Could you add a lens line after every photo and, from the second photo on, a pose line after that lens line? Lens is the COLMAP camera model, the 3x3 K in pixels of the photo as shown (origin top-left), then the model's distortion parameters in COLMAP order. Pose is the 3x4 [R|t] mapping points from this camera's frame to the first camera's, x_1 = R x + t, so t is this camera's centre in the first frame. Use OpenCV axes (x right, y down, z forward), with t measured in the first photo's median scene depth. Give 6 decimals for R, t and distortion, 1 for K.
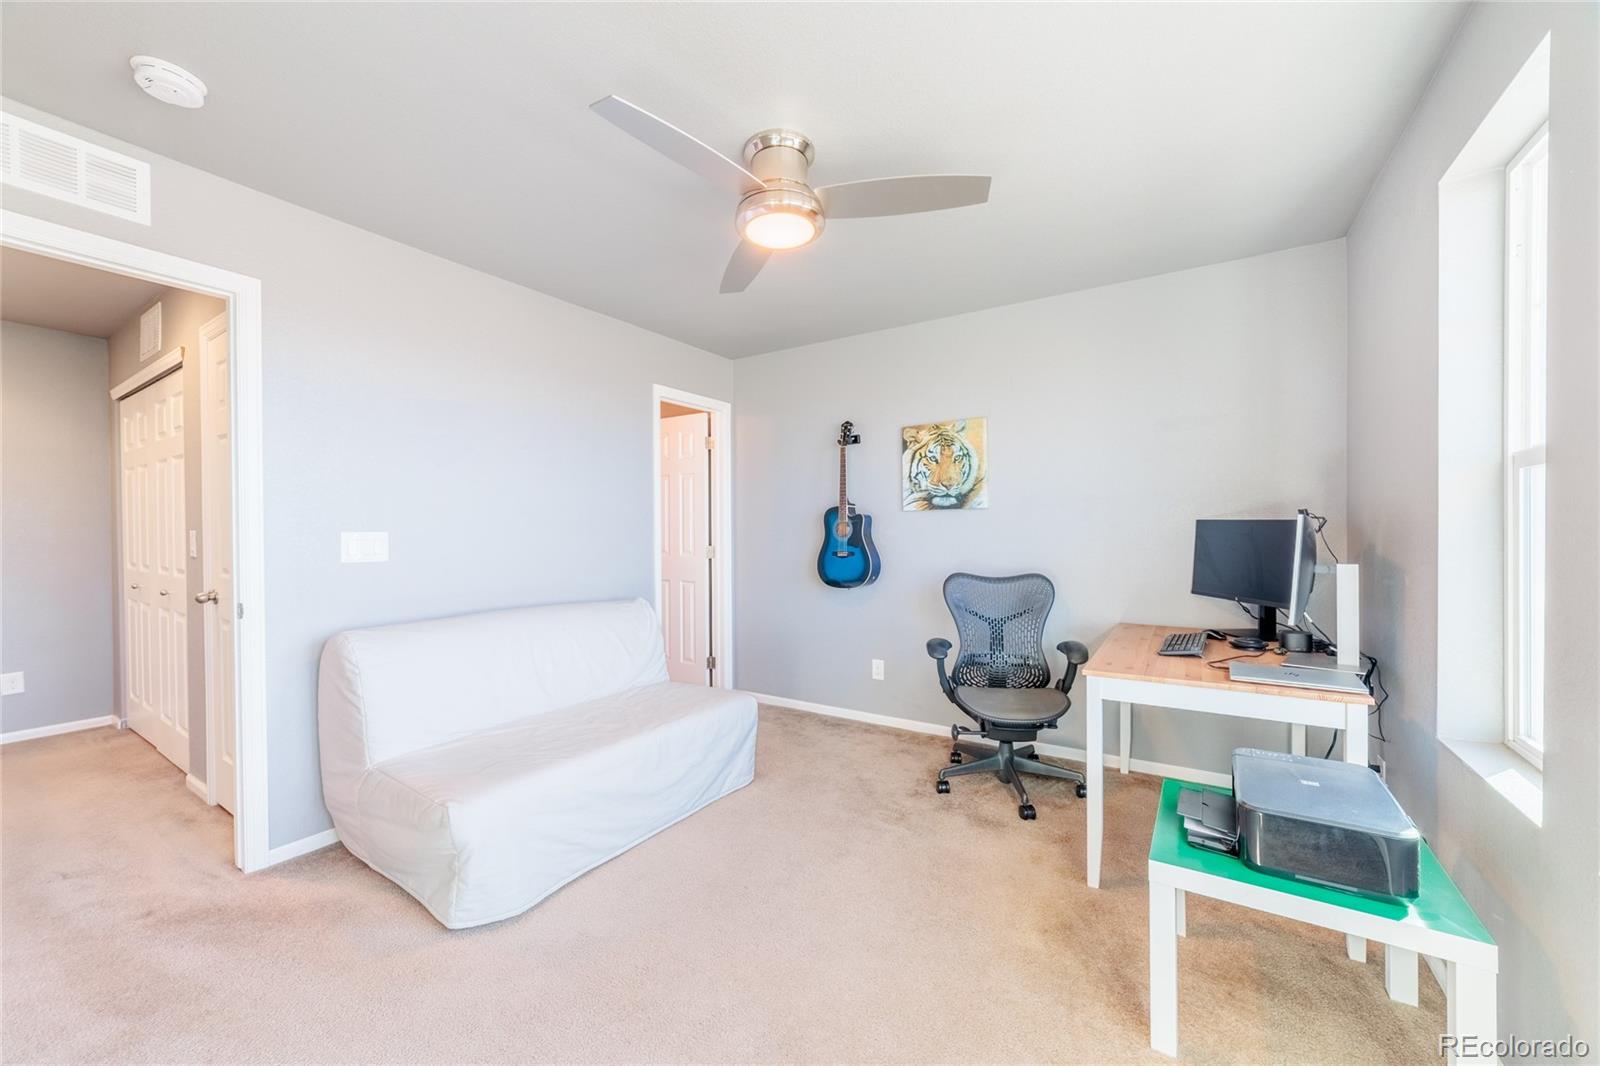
lens RADIAL K [[612.0, 0, 800.0], [0, 612.0, 533.0], [0, 0, 1]] dist [-0.000399, 0.000170]
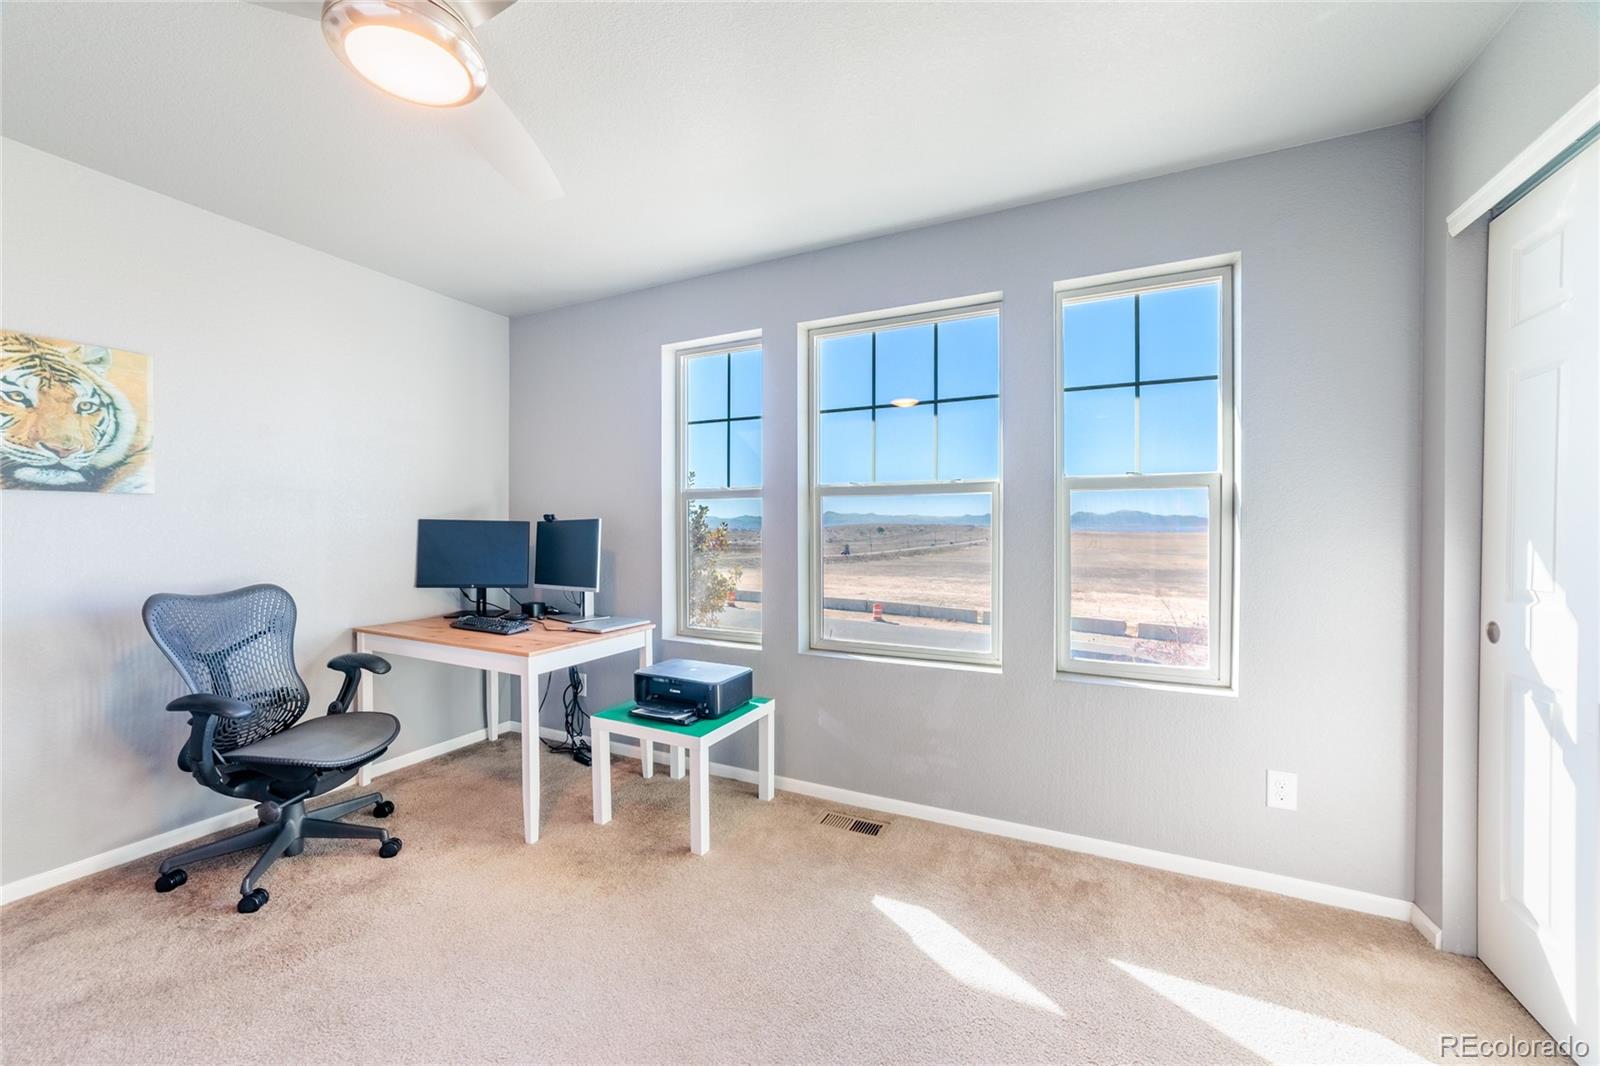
lens RADIAL K [[612.0, 0, 800.0], [0, 612.0, 533.0], [0, 0, 1]] dist [-0.000399, 0.000170]
pose [[-0.118542, -0.003599, 0.992942, -0.424968], [0.002154, 0.999990, 0.003882, 0.000007], [-0.992947, 0.002599, -0.118533, 0.385855]]
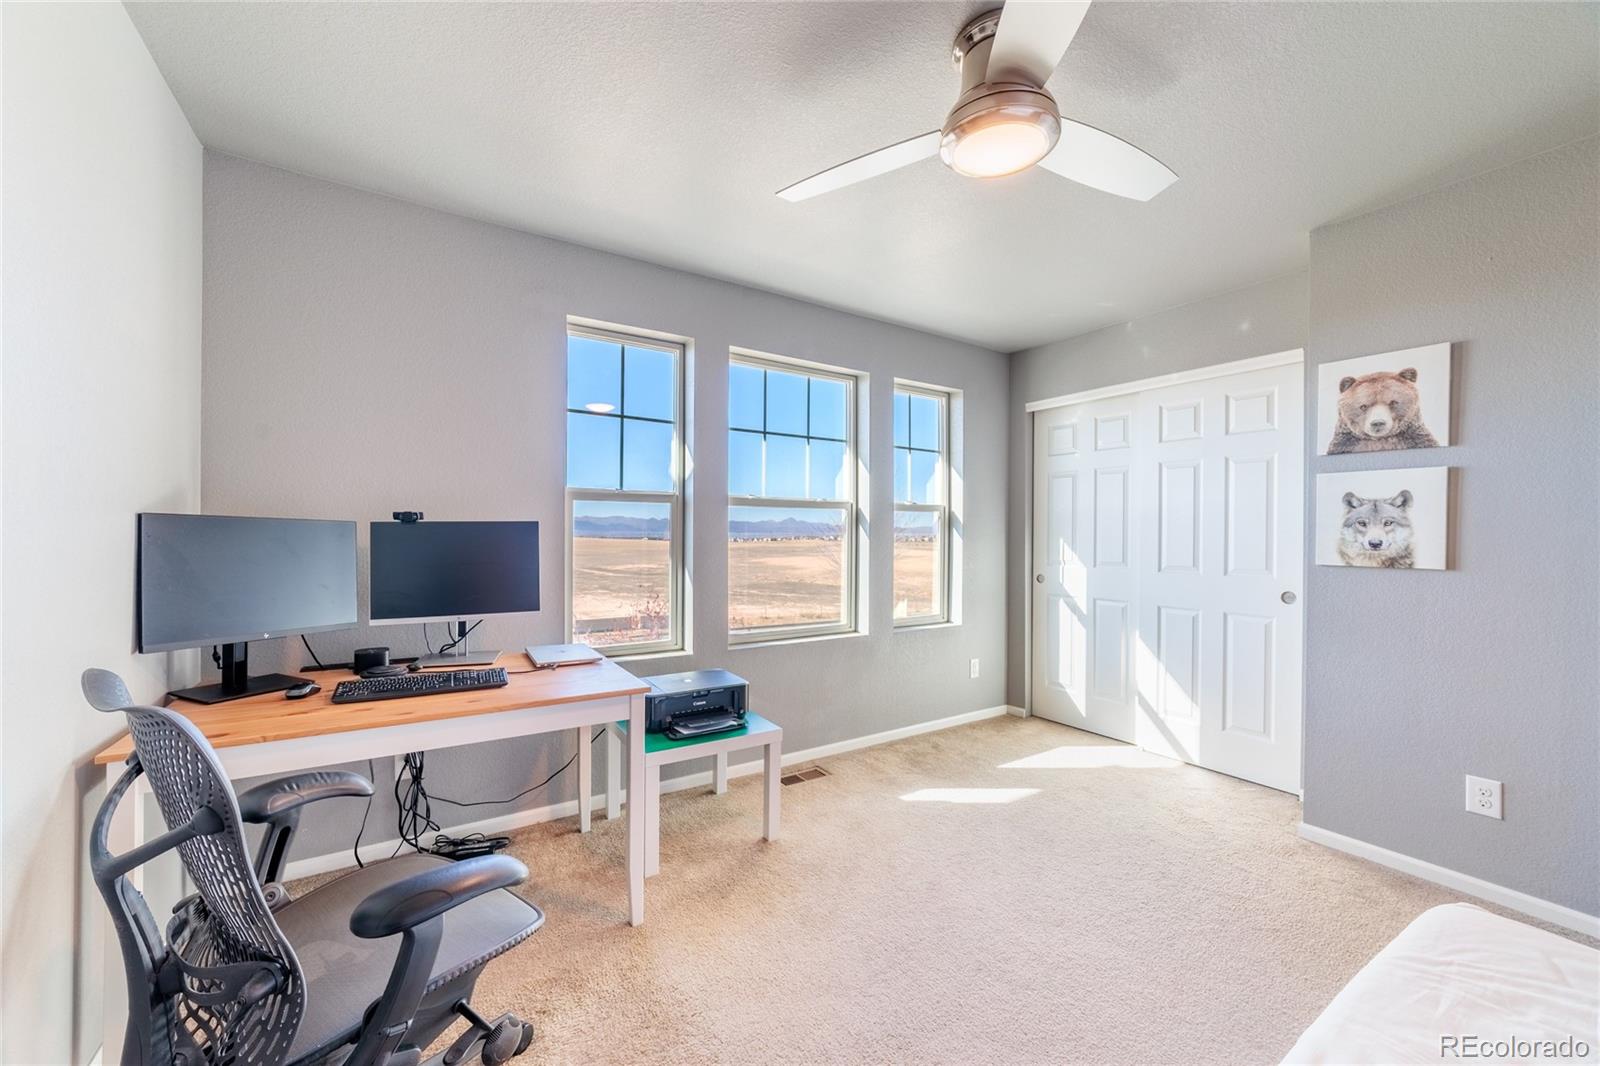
lens RADIAL K [[557.9, 0, 796.2], [0, 557.9, 536.6], [0, 0, 1]] dist [-0.000900, 0.000004]
pose [[-0.894862, -0.000449, 0.446343, -0.062310], [0.001095, 0.999994, 0.003202, -0.001822], [-0.446342, 0.003354, -0.894856, 0.971007]]
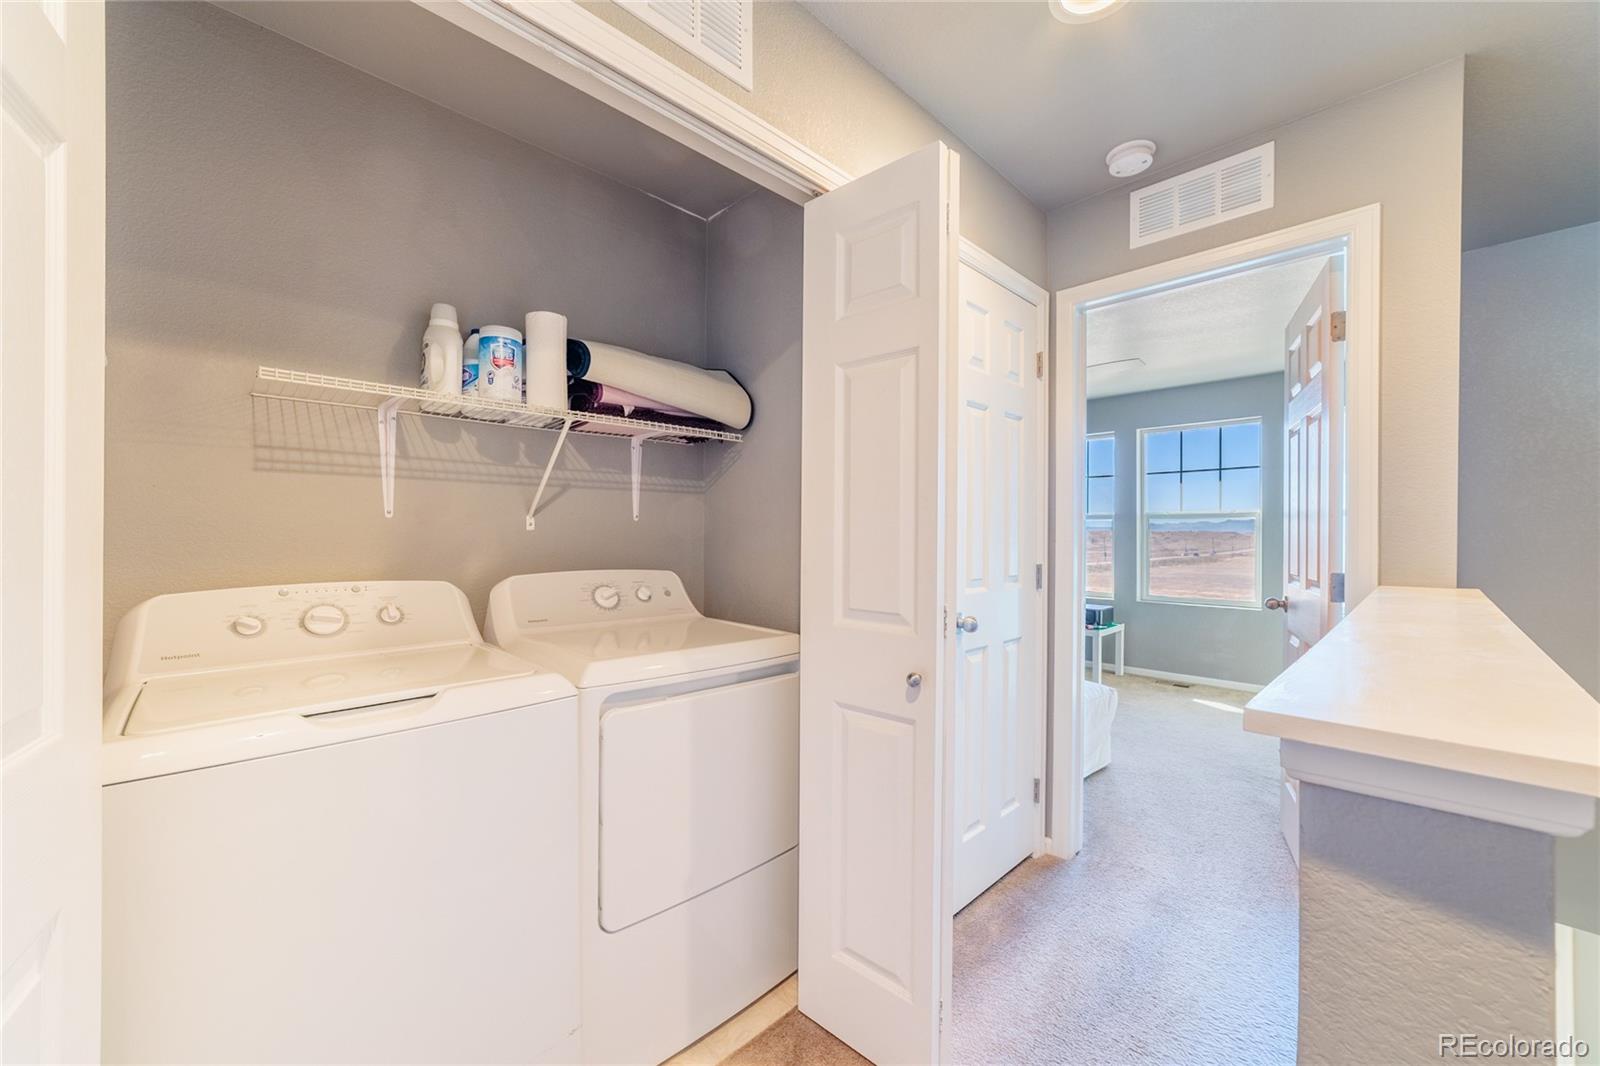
lens RADIAL K [[632.8, 0, 800.0], [0, 632.8, 533.0], [0, 0, 1]] dist [0.000600, 0.000049]
pose [[0.207824, 0.007371, 0.978138, -1.383352], [0.000123, 0.999971, -0.007561, 0.000930], [-0.978166, 0.001692, 0.207817, 0.797823]]
